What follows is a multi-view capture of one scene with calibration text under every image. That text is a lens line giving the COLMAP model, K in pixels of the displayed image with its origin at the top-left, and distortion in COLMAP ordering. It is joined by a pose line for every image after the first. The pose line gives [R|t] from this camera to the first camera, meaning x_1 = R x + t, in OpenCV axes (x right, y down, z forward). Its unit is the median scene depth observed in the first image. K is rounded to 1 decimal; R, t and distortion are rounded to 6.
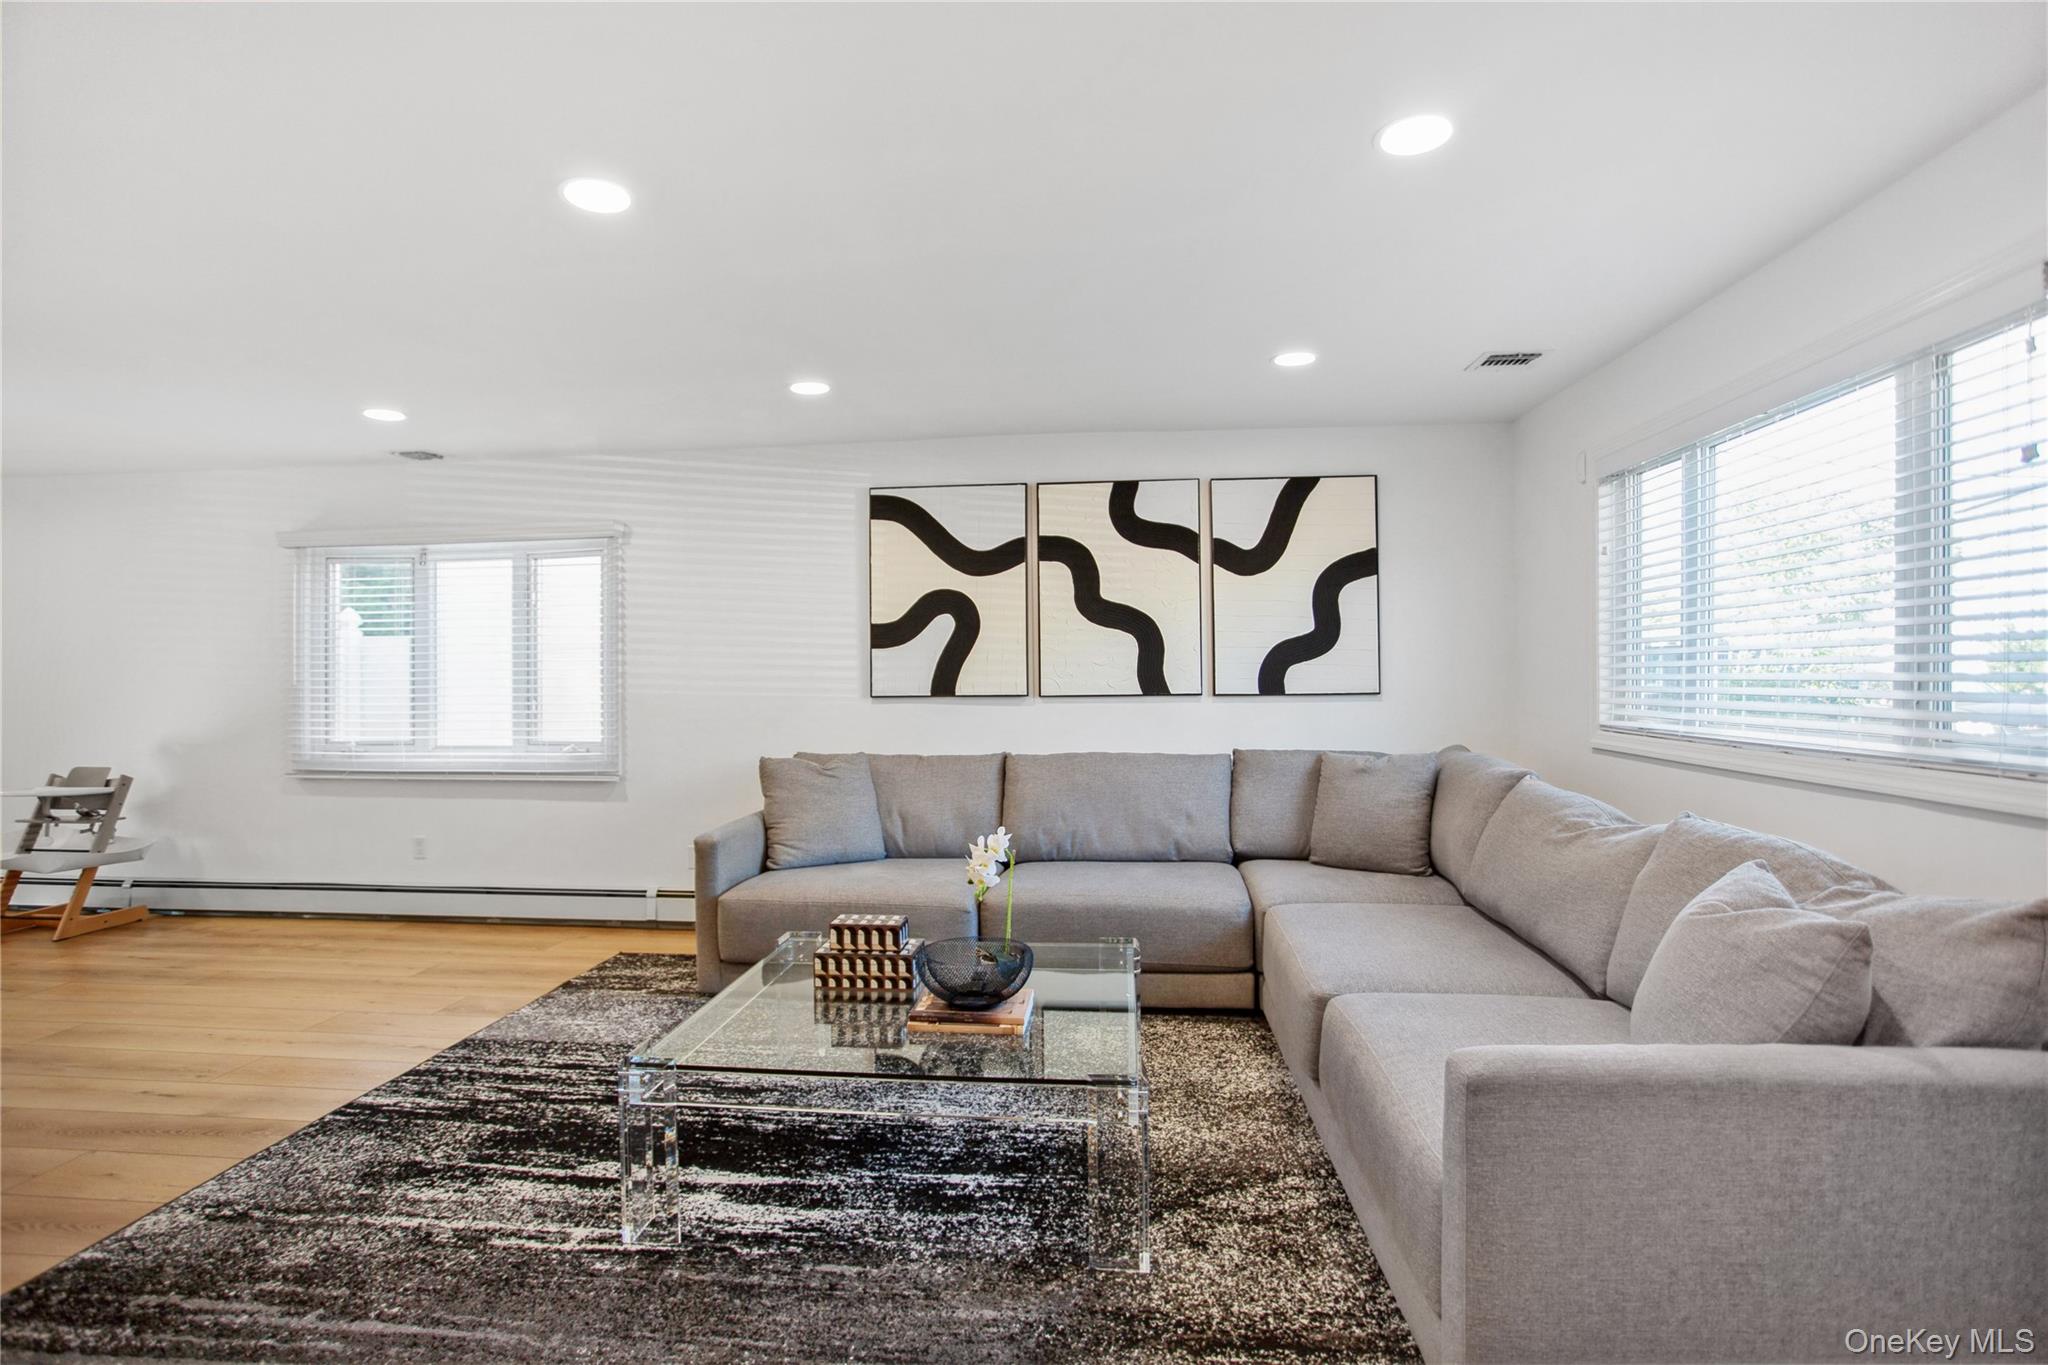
lens RADIAL K [[1035.2, 0, 1020.4], [0, 1035.2, 674.8], [0, 0, 1]] dist [-0.074178, 0.036084]
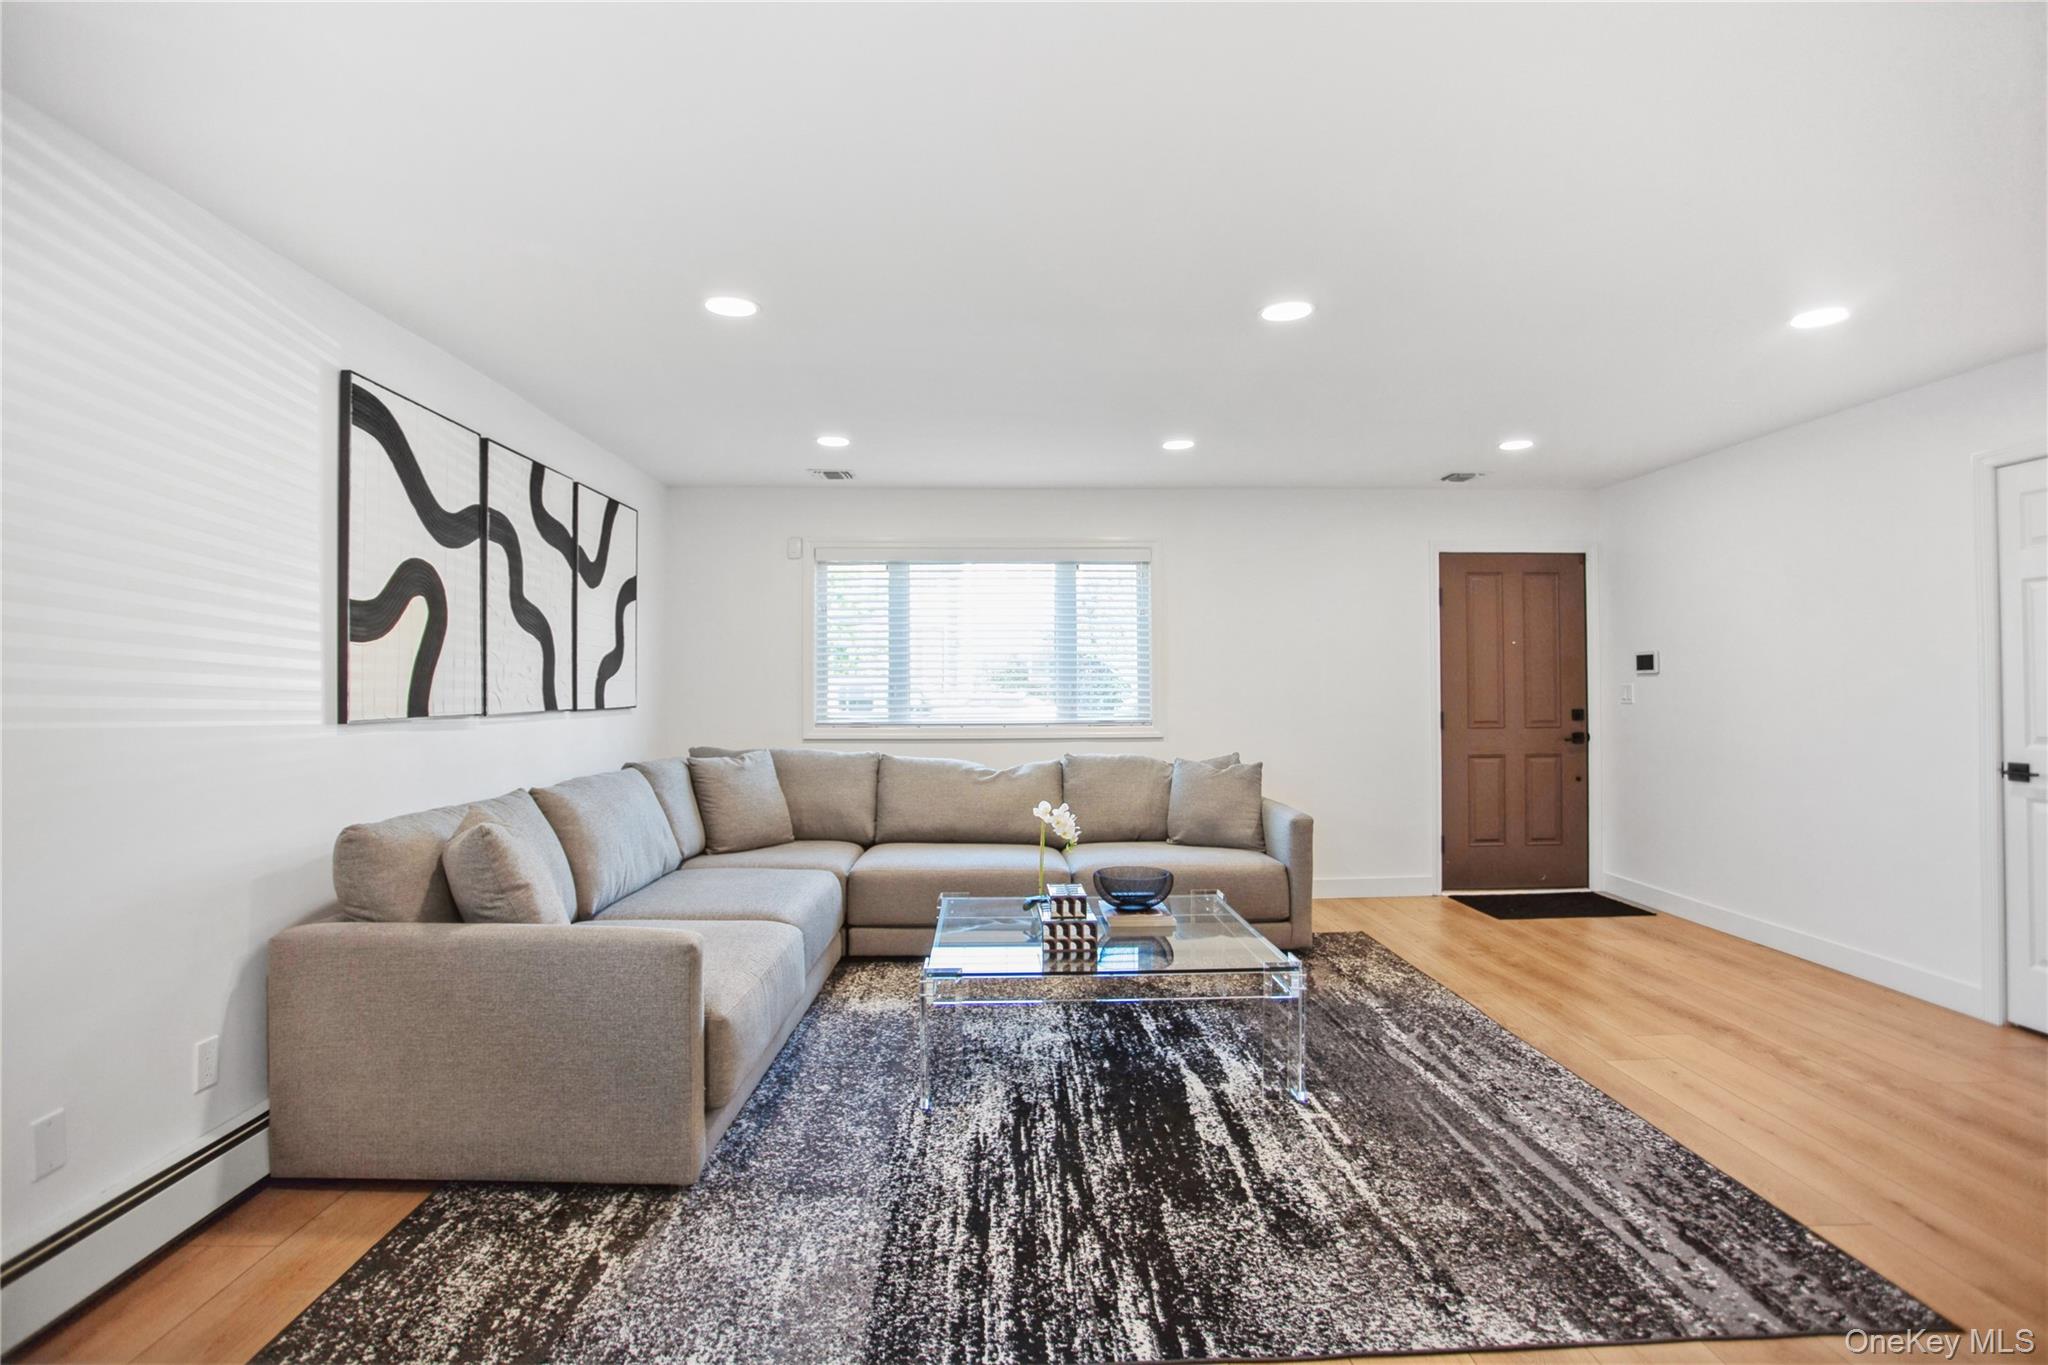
lens RADIAL K [[1035.2, 0, 1020.4], [0, 1035.2, 674.8], [0, 0, 1]] dist [-0.074178, 0.036084]
pose [[-0.129076, 0.020204, 0.991429, -1.168173], [0.005291, 0.999792, -0.019685, 0.011154], [-0.991621, 0.002705, -0.129157, 1.059721]]
